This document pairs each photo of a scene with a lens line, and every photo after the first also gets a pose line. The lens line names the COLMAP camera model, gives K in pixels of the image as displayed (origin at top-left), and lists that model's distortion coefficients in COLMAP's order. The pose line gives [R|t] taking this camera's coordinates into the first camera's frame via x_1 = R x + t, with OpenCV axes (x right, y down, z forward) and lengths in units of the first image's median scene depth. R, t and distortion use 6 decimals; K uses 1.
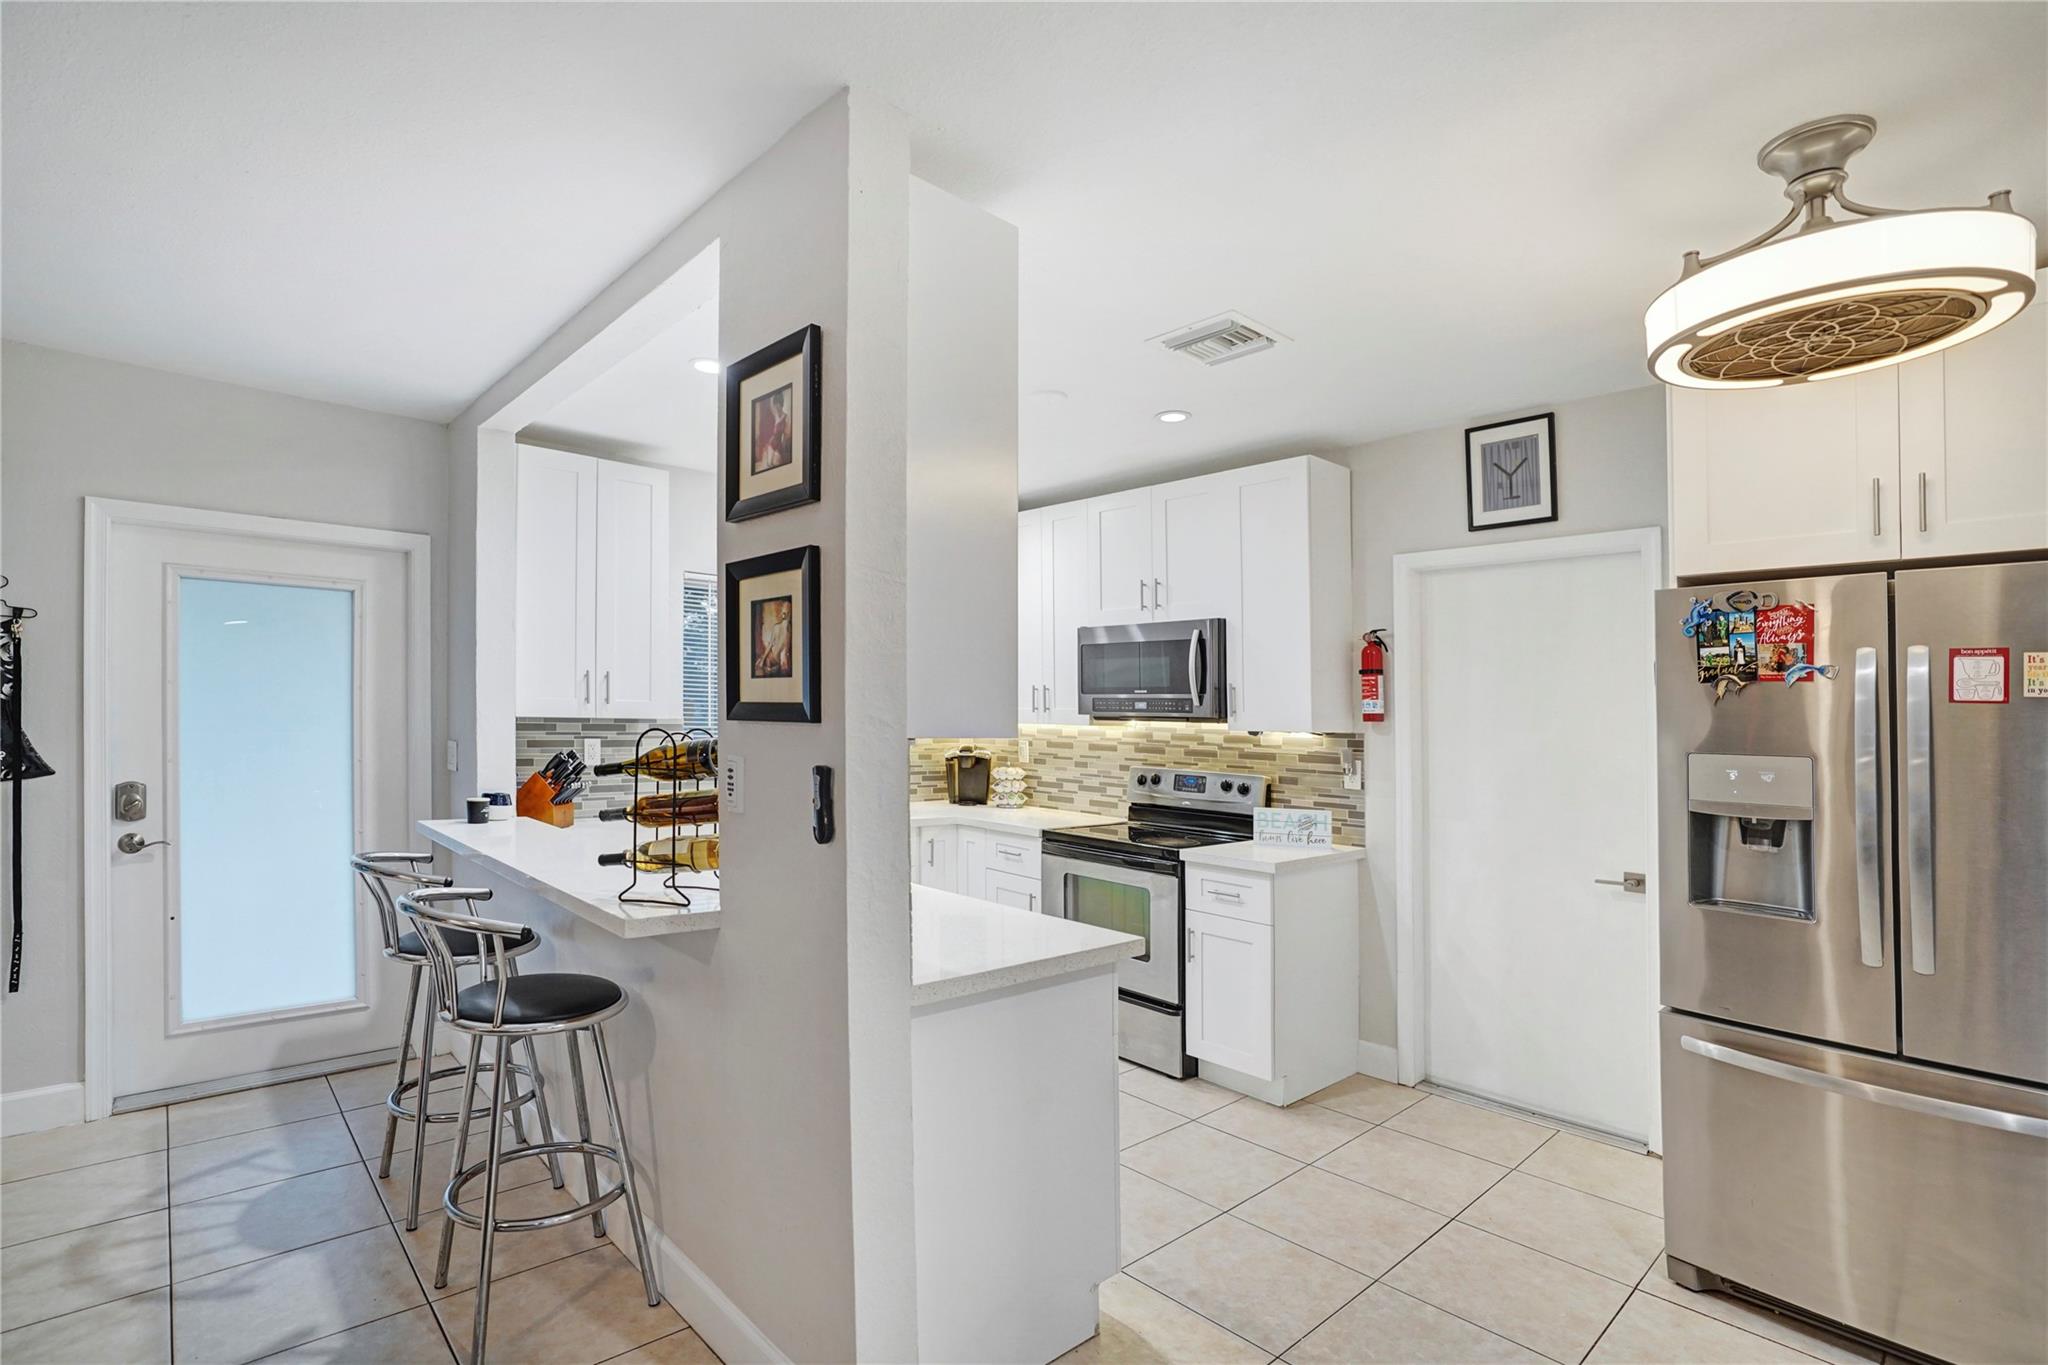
lens RADIAL K [[976.2, 0, 1025.5], [0, 976.2, 735.8], [0, 0, 1]] dist [-0.034897, 0.010863]
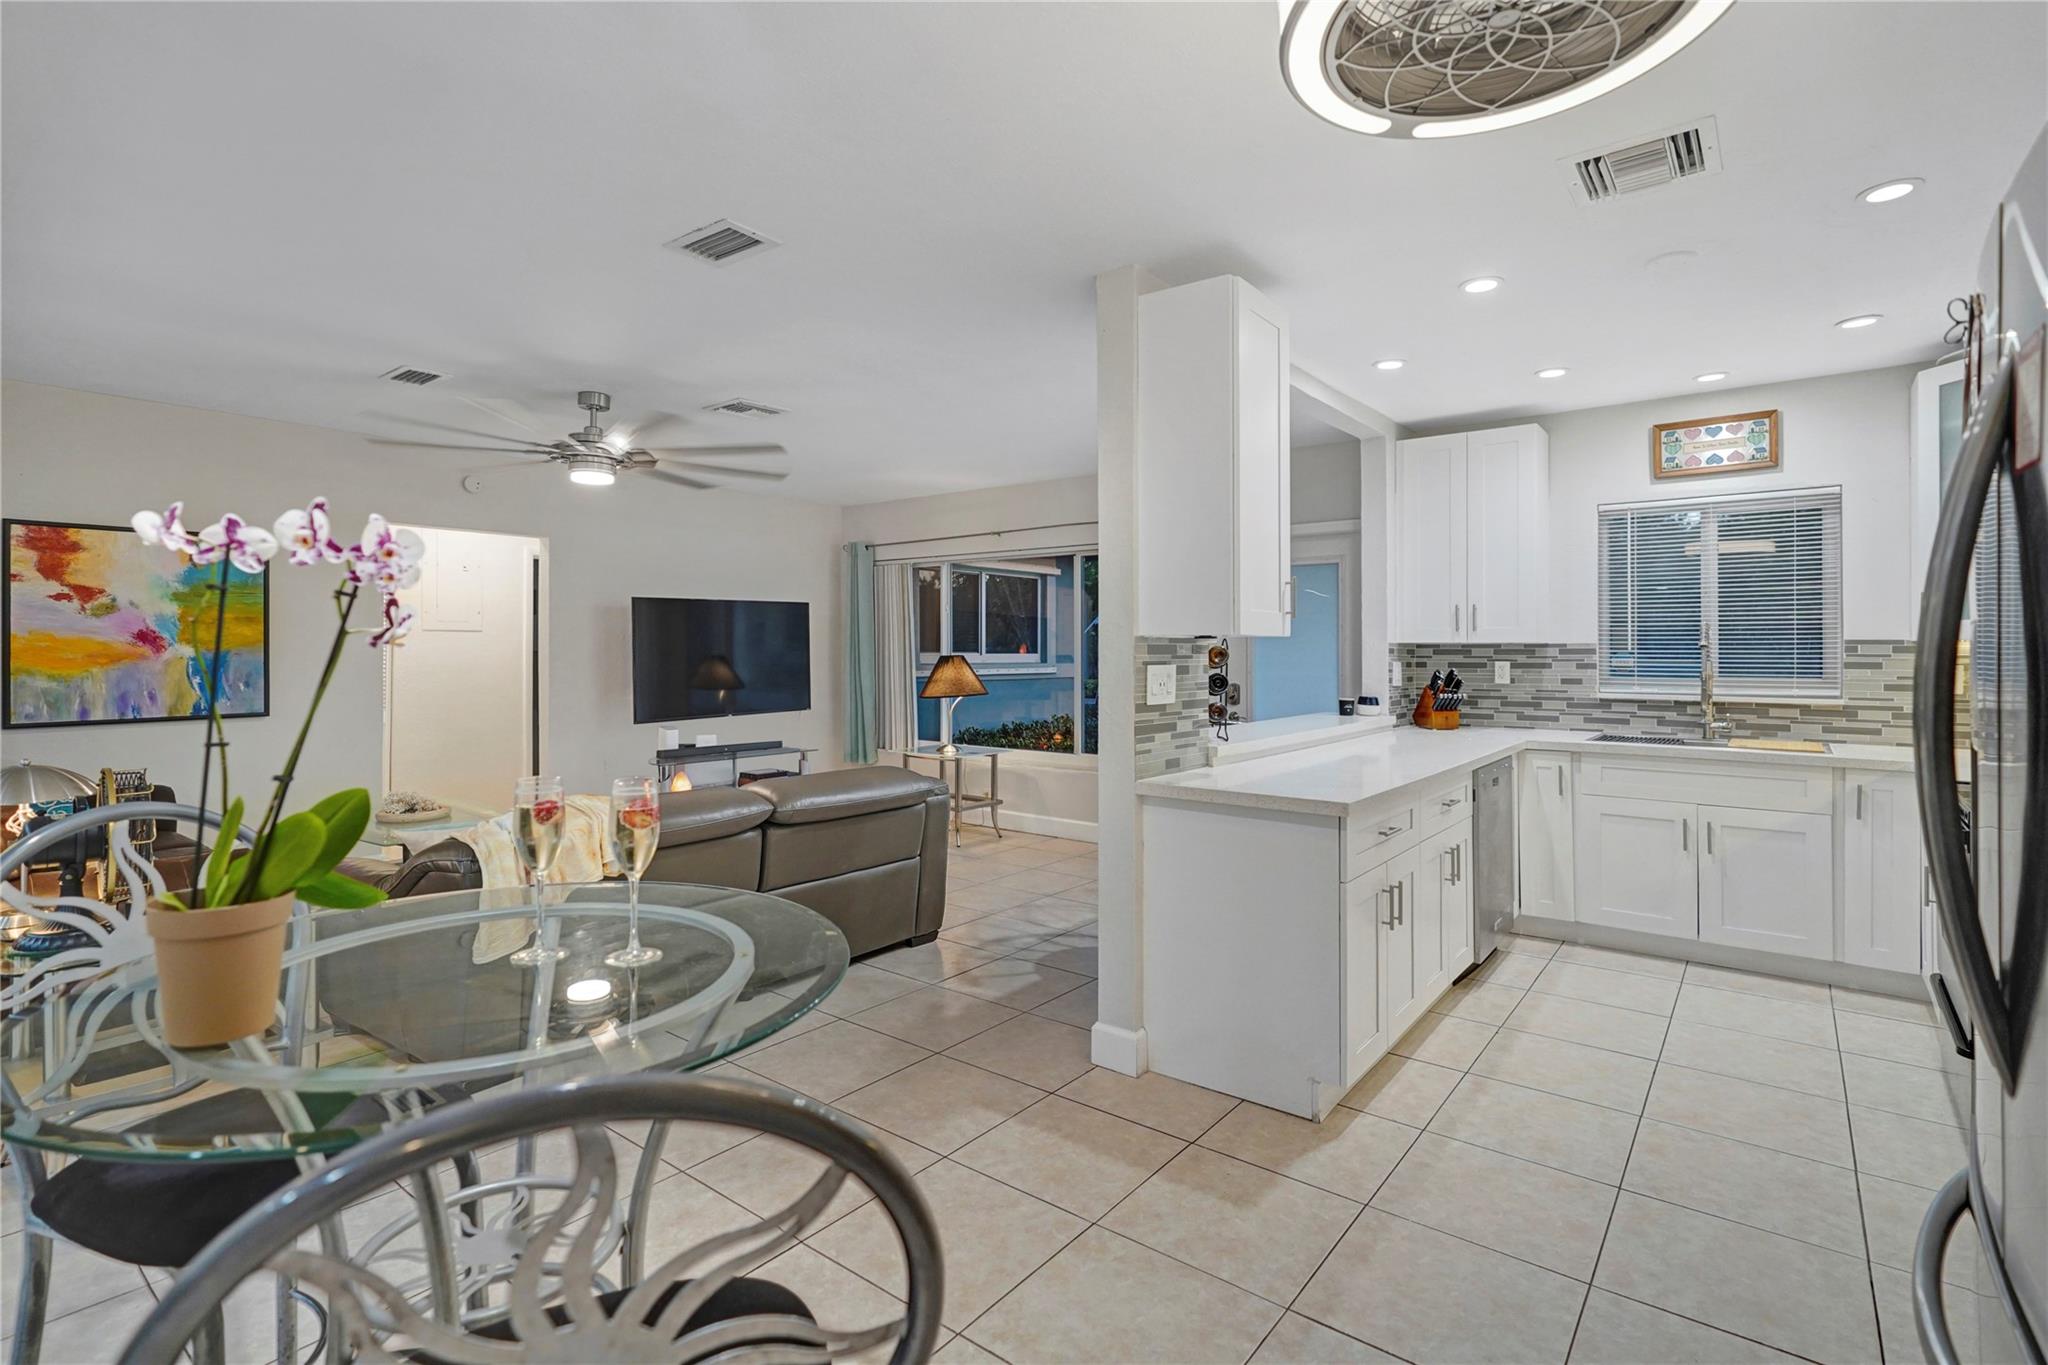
lens RADIAL K [[976.2, 0, 976.1], [0, 976.2, 650.1], [0, 0, 1]] dist [-0.034897, 0.010863]
pose [[0.138396, -0.028133, -0.989977, 0.727062], [-0.020316, 0.999305, -0.031238, 0.046752], [0.990169, 0.024435, 0.137728, 0.287063]]
